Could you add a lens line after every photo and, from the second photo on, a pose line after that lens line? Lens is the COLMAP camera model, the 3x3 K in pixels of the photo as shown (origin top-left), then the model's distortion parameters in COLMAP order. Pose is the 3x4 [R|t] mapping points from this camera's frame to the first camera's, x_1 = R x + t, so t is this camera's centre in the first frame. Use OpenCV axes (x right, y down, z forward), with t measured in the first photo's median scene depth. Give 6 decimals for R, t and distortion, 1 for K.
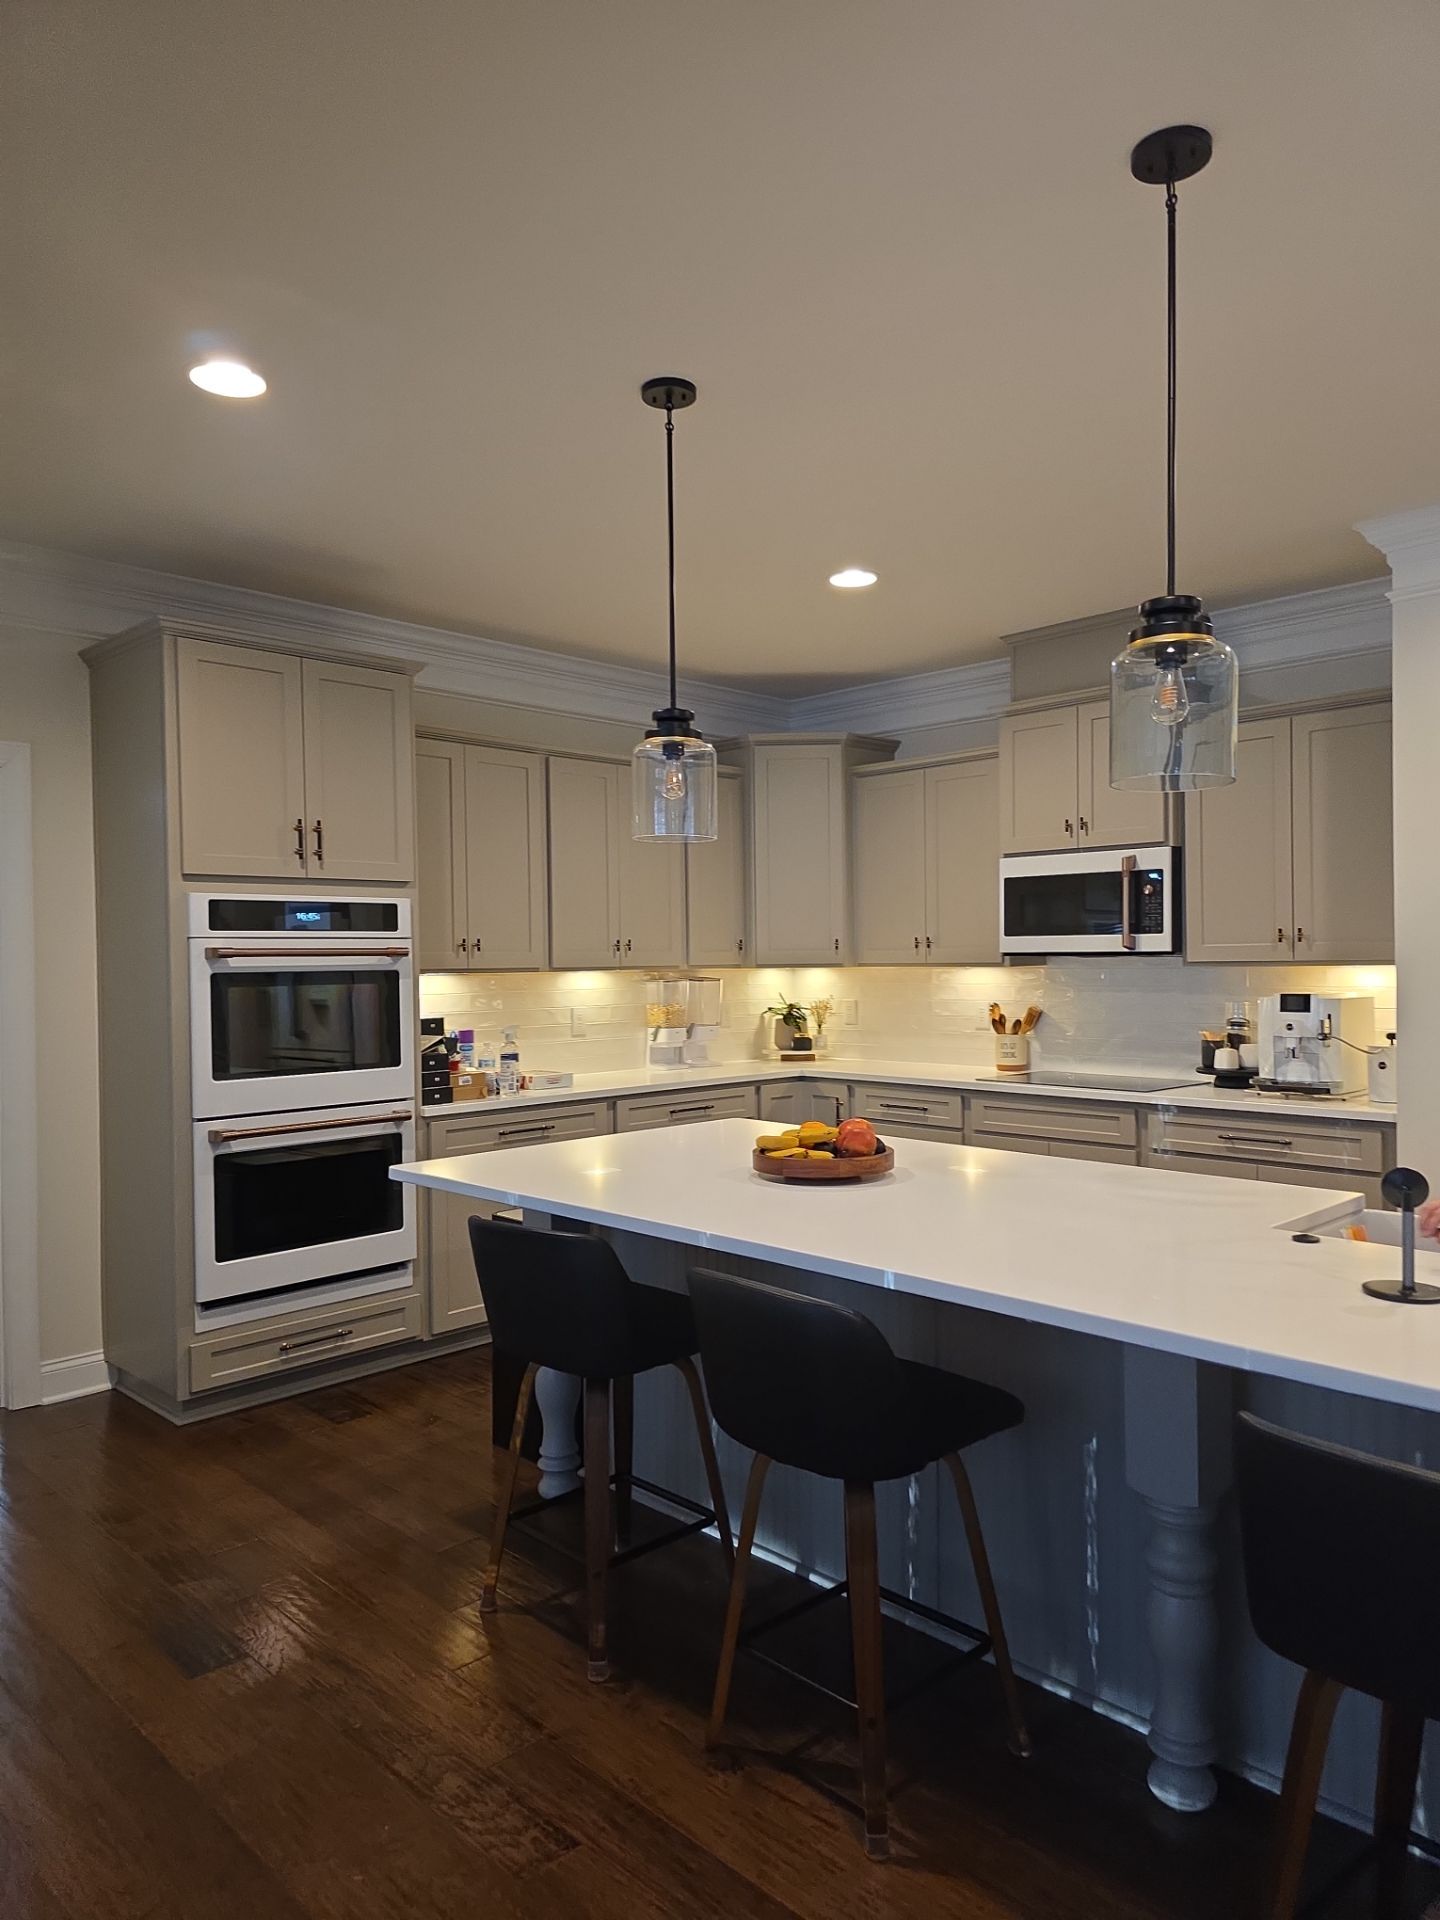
lens RADIAL K [[1297.7, 0, 732.4], [0, 1297.7, 973.3], [0, 0, 1]] dist [0.075430, -0.074563]
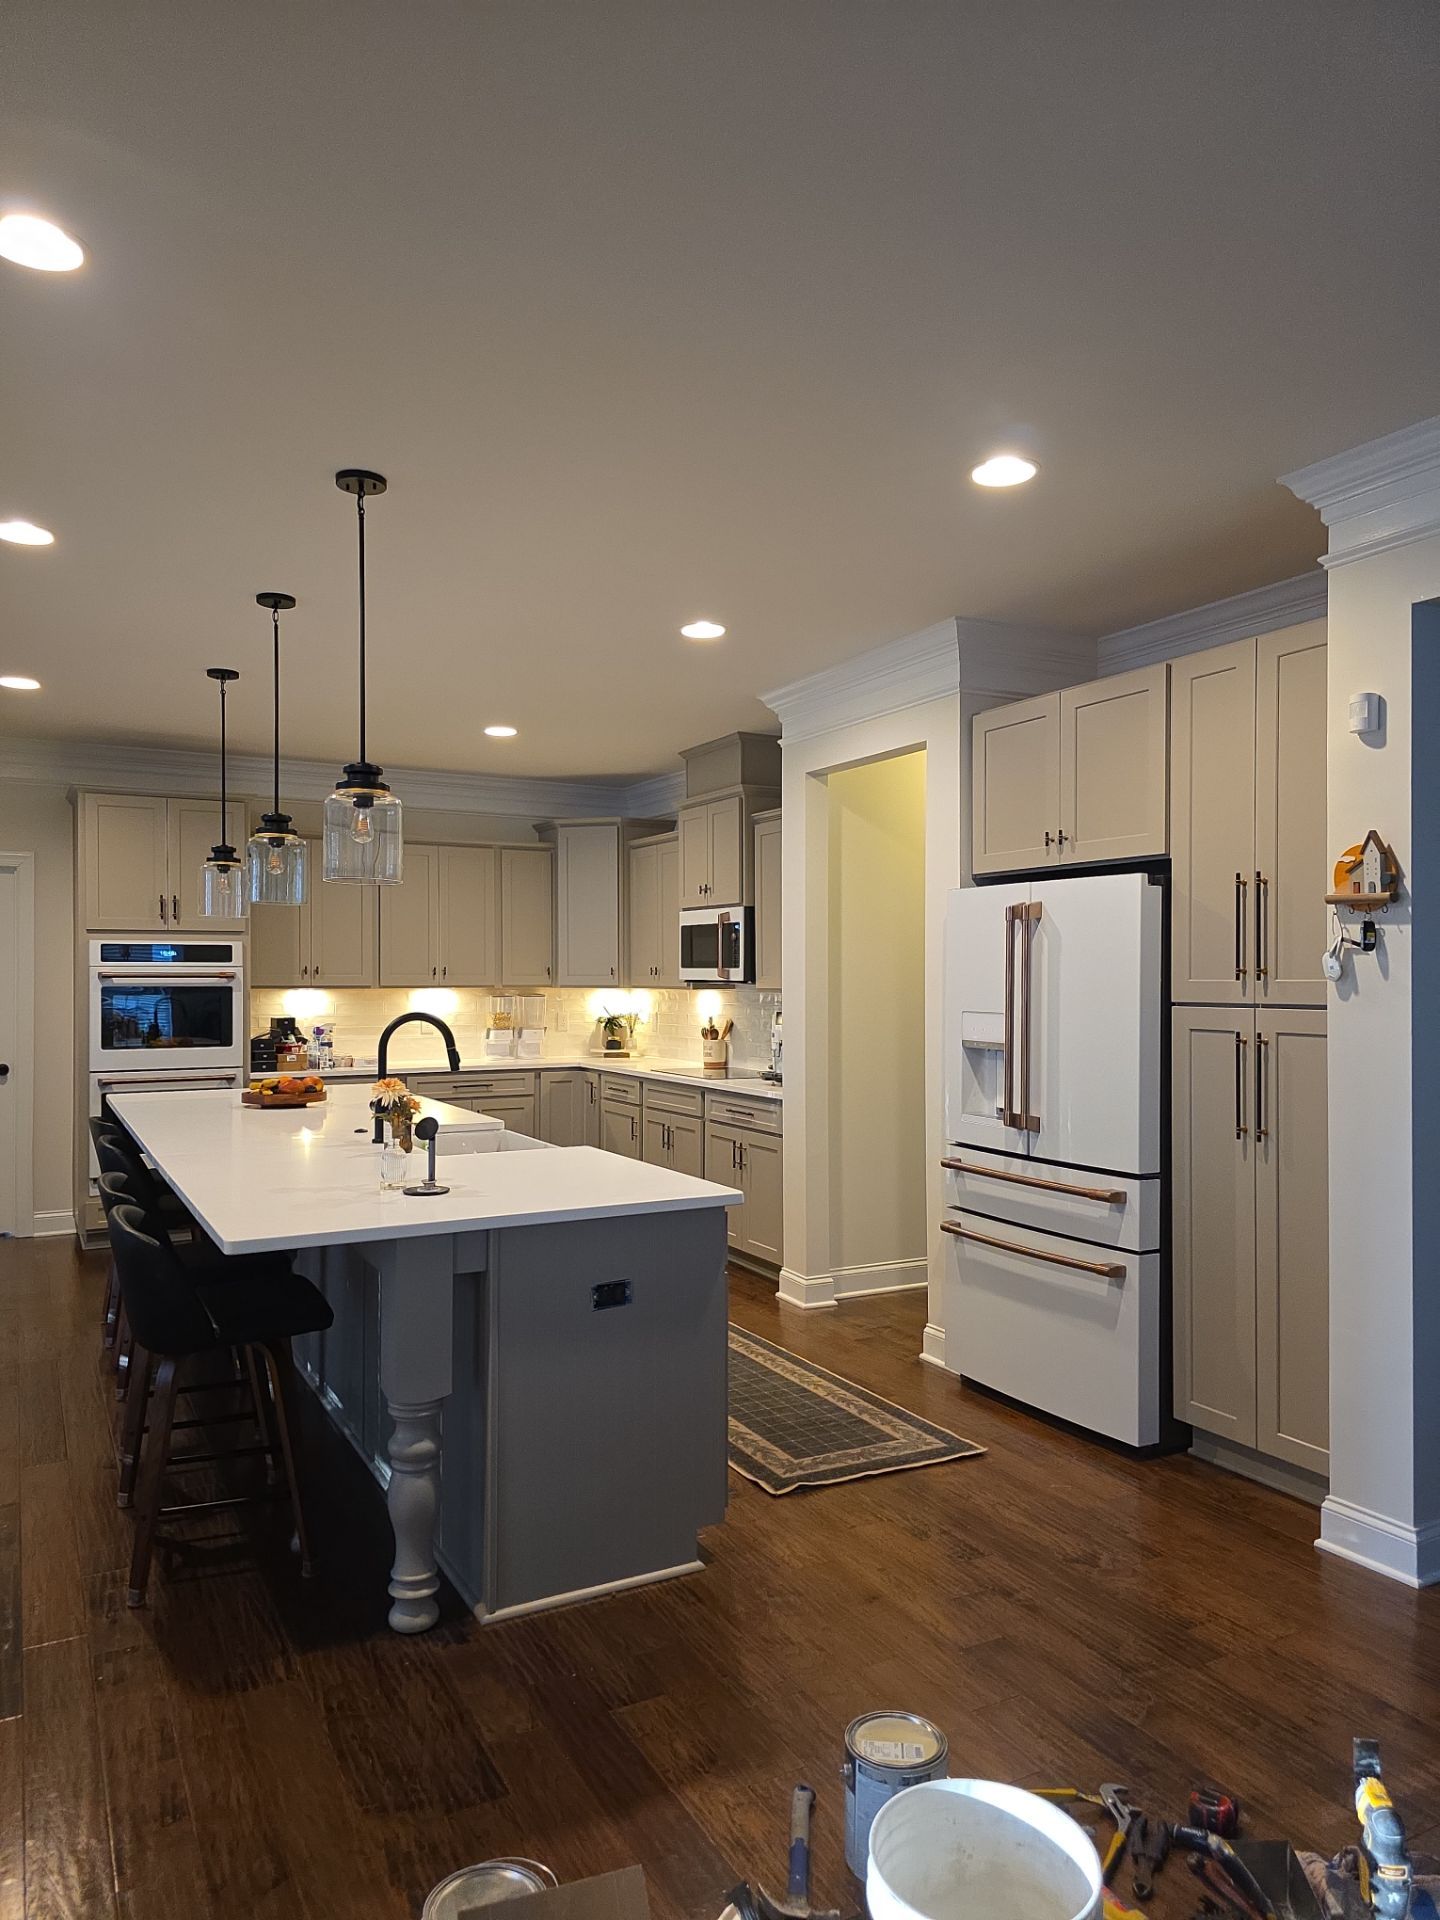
lens RADIAL K [[1294.6, 0, 716.0], [0, 1294.6, 980.3], [0, 0, 1]] dist [0.084243, -0.111205]
pose [[0.958462, 0.013031, -0.284921, 0.754533], [-0.014850, 0.999881, -0.004226, -0.011932], [0.284832, 0.008281, 0.958542, -0.363631]]
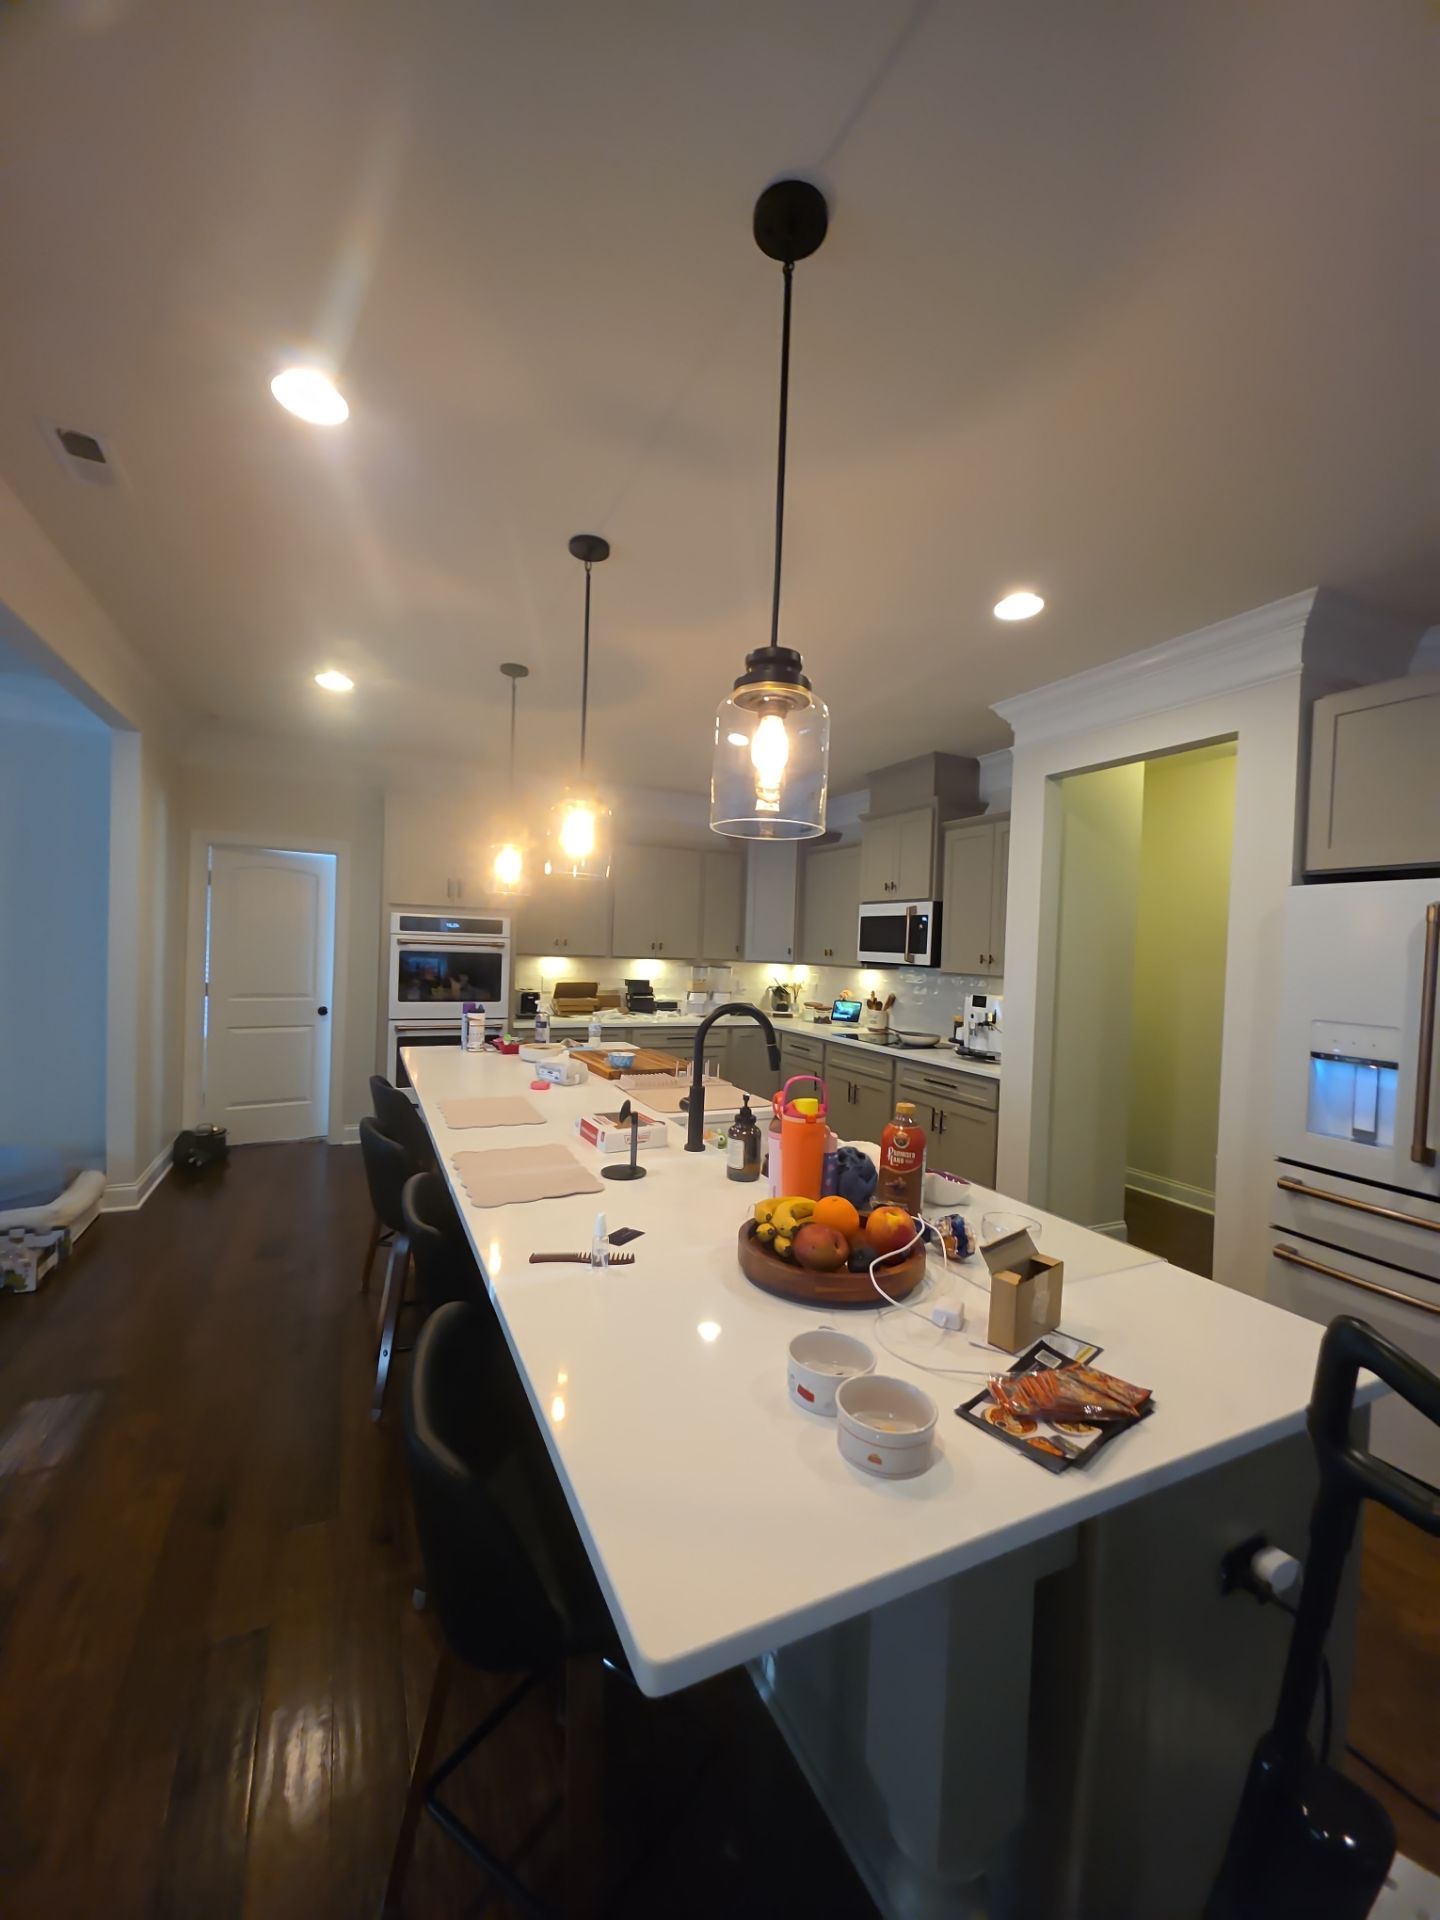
lens RADIAL K [[758.6, 0, 715.8], [0, 758.6, 962.8], [0, 0, 1]] dist [0.013680, -0.007708]
pose [[0.941796, 0.052640, -0.332039, 0.428013], [-0.050891, 0.998607, 0.013967, -0.021162], [0.332312, 0.003744, 0.943162, 0.013234]]
